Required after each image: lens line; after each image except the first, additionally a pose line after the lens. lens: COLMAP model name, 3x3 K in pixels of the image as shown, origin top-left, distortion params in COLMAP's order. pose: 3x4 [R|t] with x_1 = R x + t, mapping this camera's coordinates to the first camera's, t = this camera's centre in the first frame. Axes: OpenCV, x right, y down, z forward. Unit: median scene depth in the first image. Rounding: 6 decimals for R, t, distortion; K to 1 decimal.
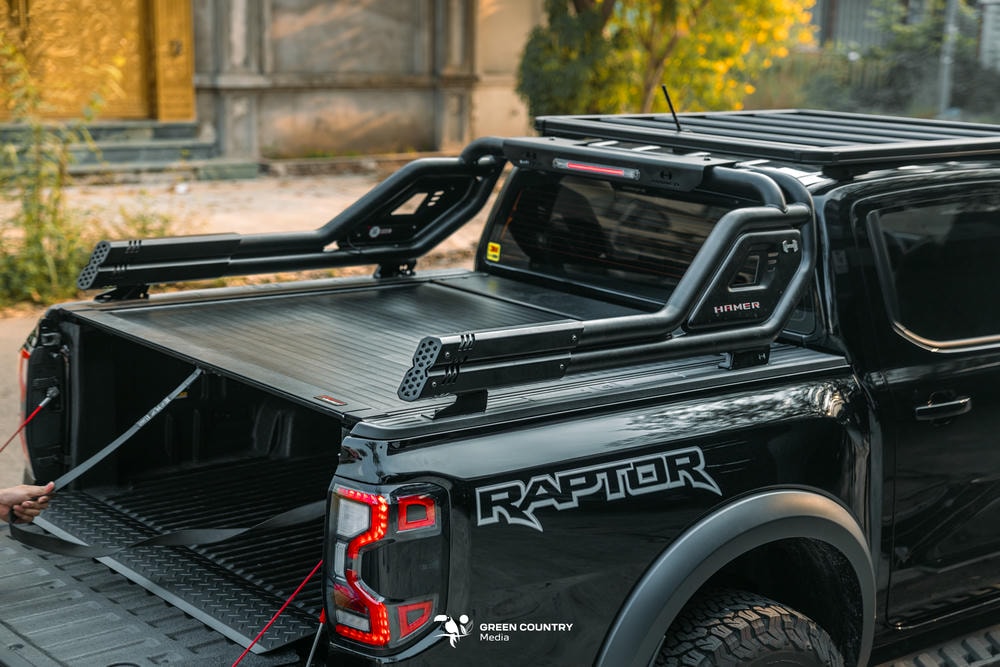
lens RADIAL K [[1592.0, 0, 500.0], [0, 1592.0, 333.5], [0, 0, 1]] dist [0.262351, -0.053021]
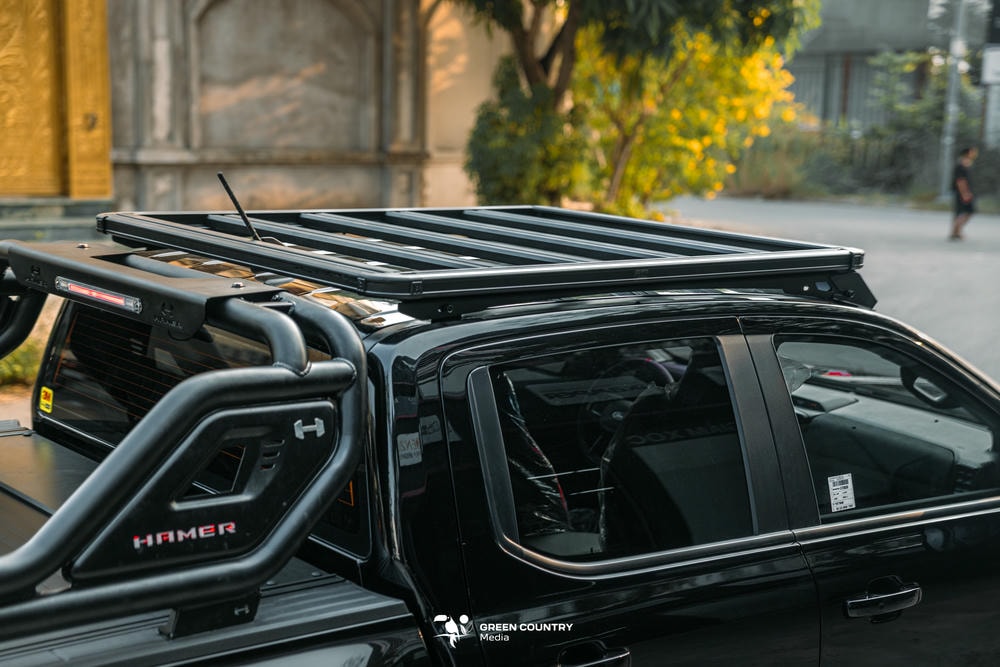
lens RADIAL K [[1561.1, 0, 500.0], [0, 1561.1, 333.5], [0, 0, 1]] dist [0.252460, 0.050690]
pose [[0.999524, 0.009125, -0.029468, 0.064412], [-0.010403, 0.998999, -0.043497, -0.015407], [0.029041, 0.043783, 0.998619, 0.088833]]
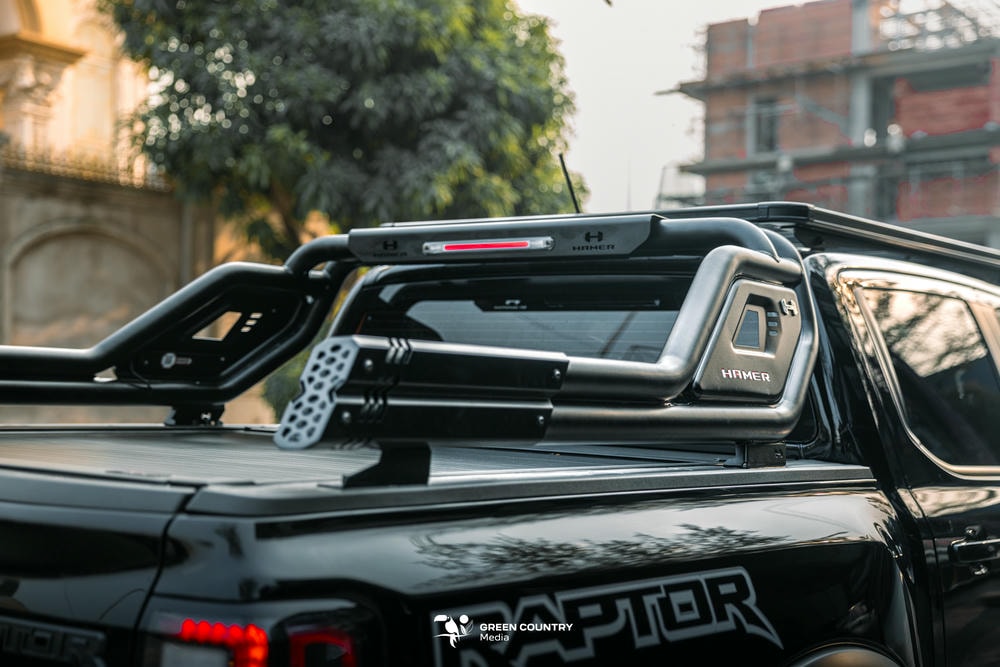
lens RADIAL K [[1391.6, 0, 500.0], [0, 1391.6, 333.5], [0, 0, 1]] dist [0.162833, 0.000610]
pose [[0.980936, -0.002699, 0.194312, -0.015486], [0.047143, 0.973340, -0.224471, 0.021197], [-0.188526, 0.229352, 0.954911, 0.101820]]
